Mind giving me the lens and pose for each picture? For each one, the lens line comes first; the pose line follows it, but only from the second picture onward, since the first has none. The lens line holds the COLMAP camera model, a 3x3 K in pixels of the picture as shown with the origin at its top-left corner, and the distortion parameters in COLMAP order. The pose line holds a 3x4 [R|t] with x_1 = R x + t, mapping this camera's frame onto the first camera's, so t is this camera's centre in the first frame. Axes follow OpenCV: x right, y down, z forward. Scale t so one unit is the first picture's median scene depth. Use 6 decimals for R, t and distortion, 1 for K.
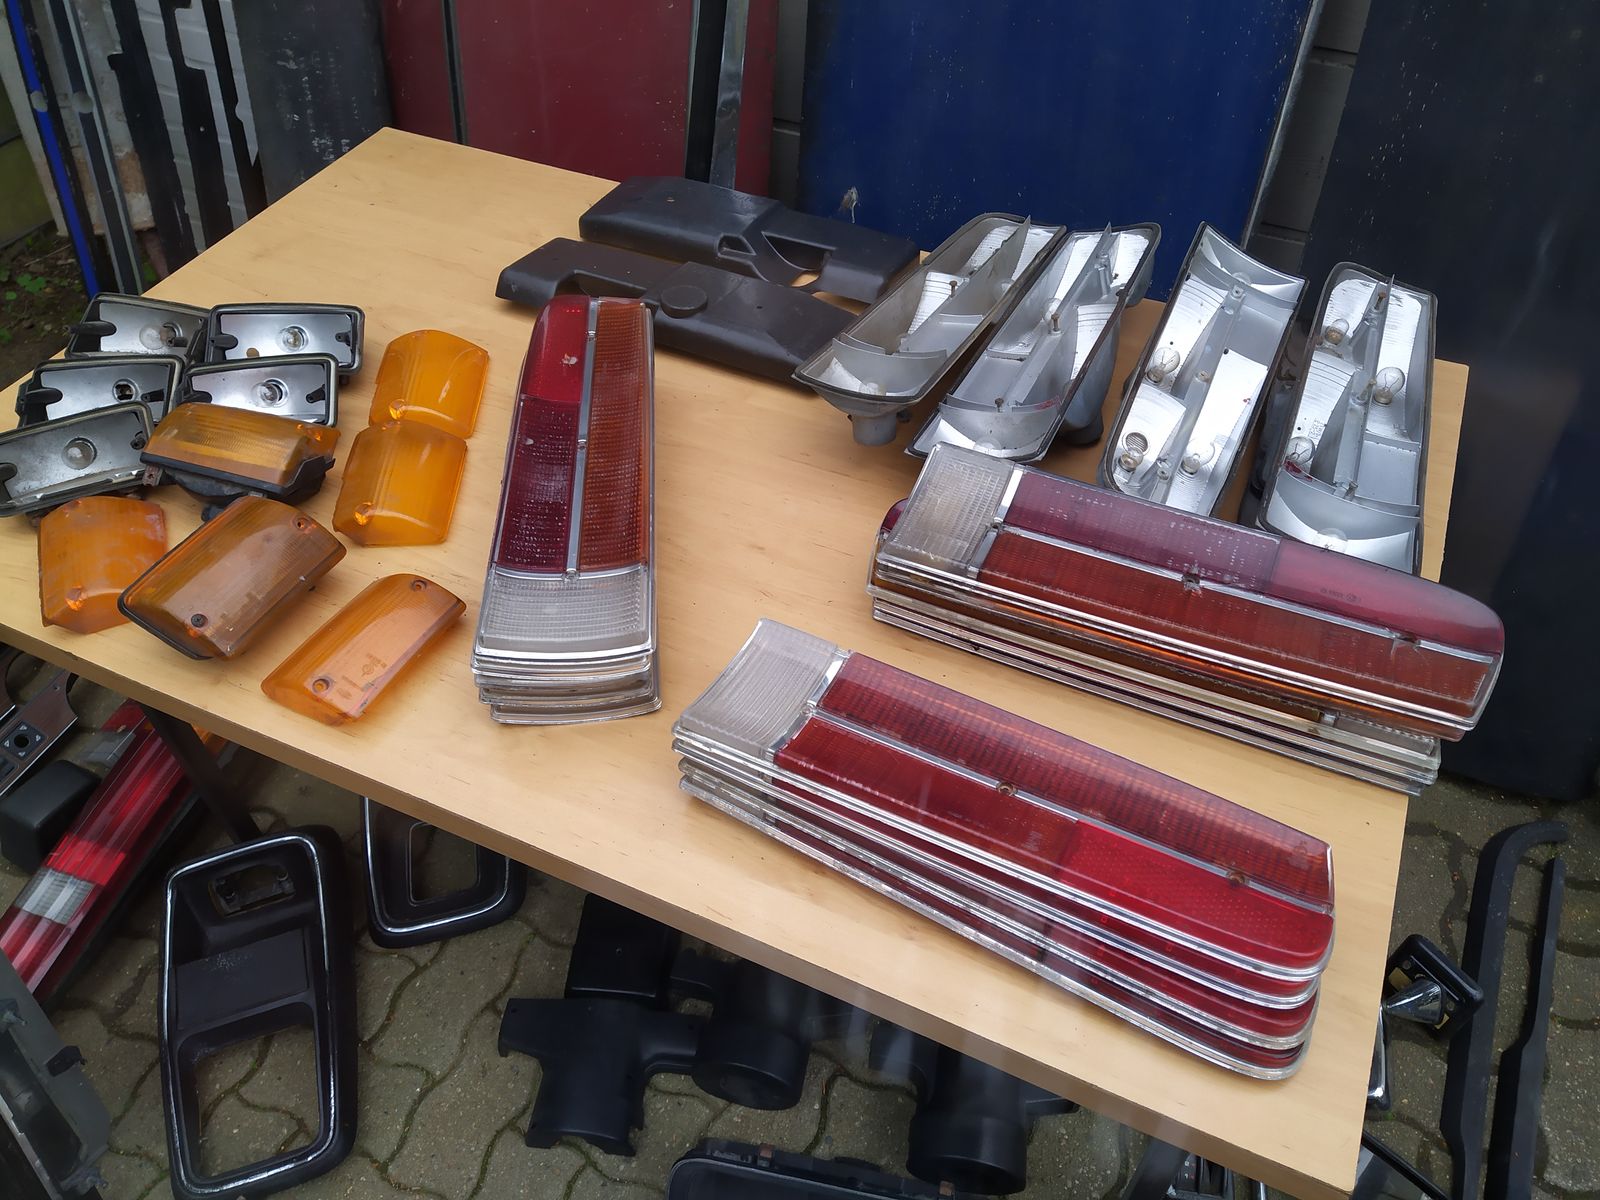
lens RADIAL K [[1184.0, 0, 800.0], [0, 1184.0, 600.0], [0, 0, 1]] dist [-0.013311, 0.005144]
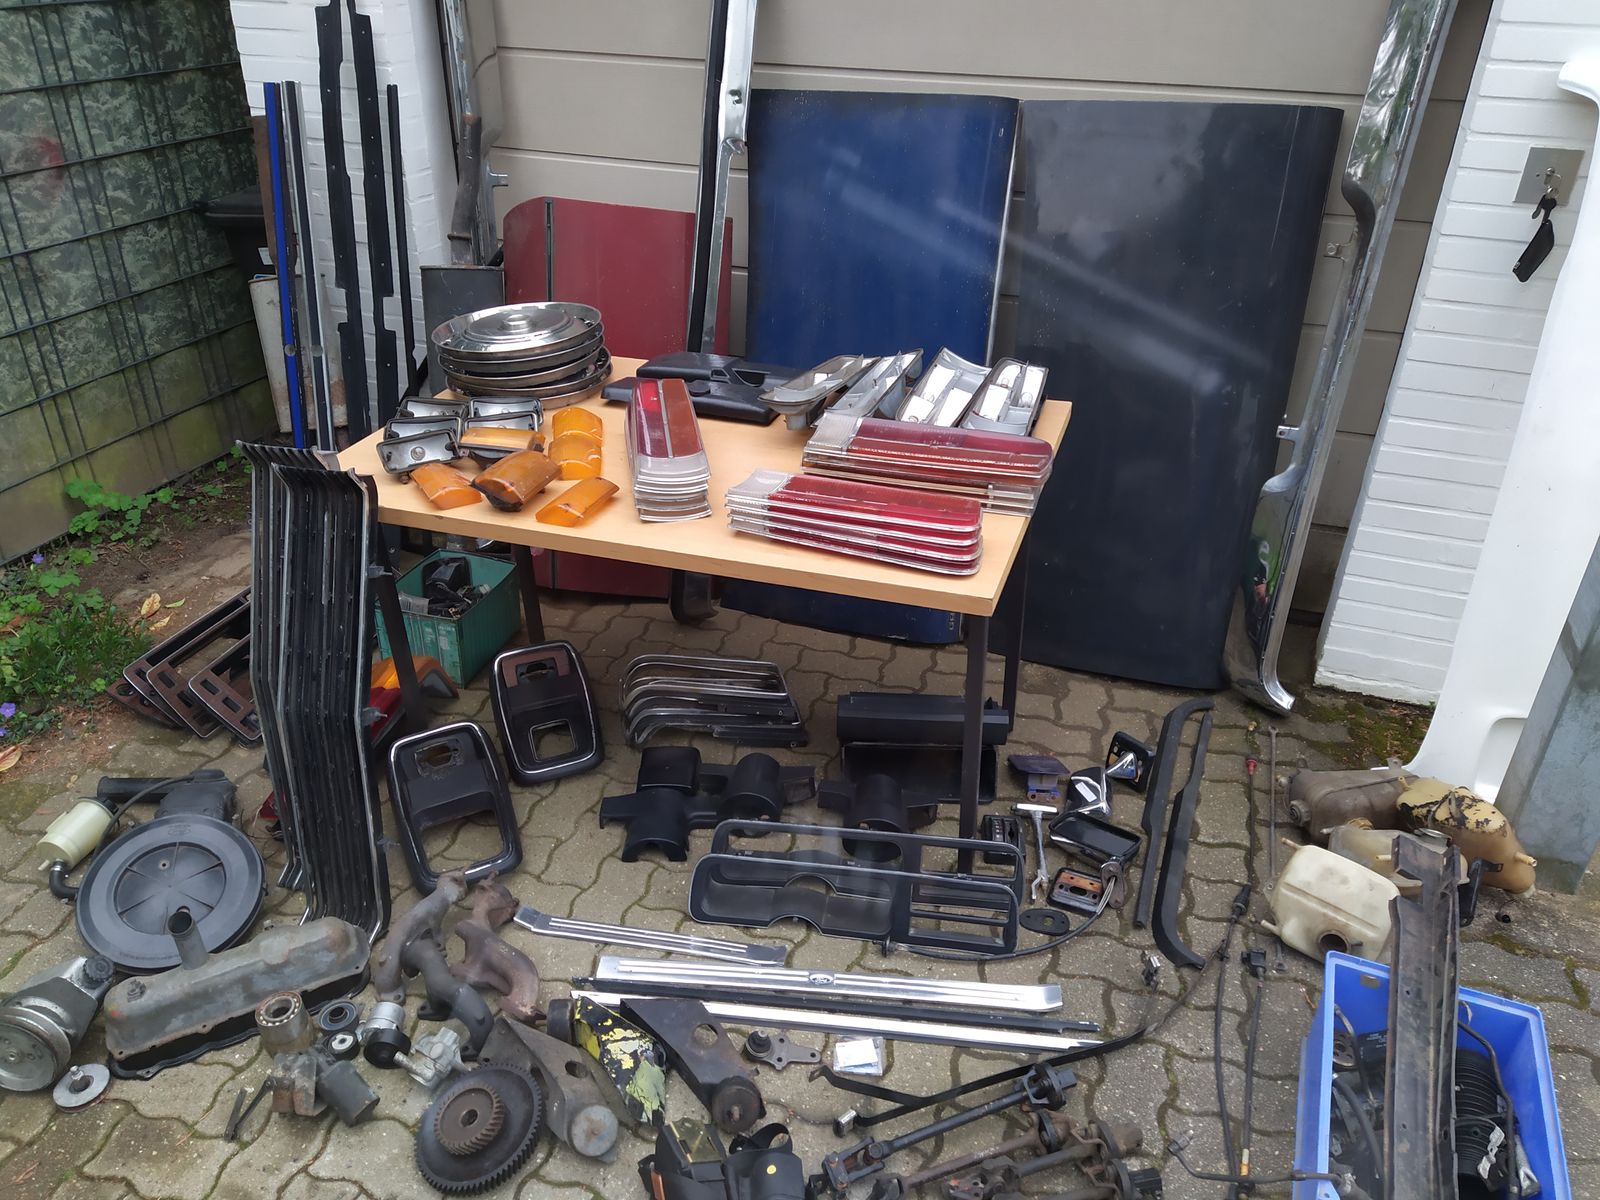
lens RADIAL K [[1136.8, 0, 800.0], [0, 1136.8, 600.0], [0, 0, 1]] dist [-0.000875, 0.090955]
pose [[0.994763, -0.046018, 0.091260, -0.104453], [0.070115, 0.956923, -0.281749, 0.563436], [-0.074363, 0.286672, 0.955138, -0.681199]]
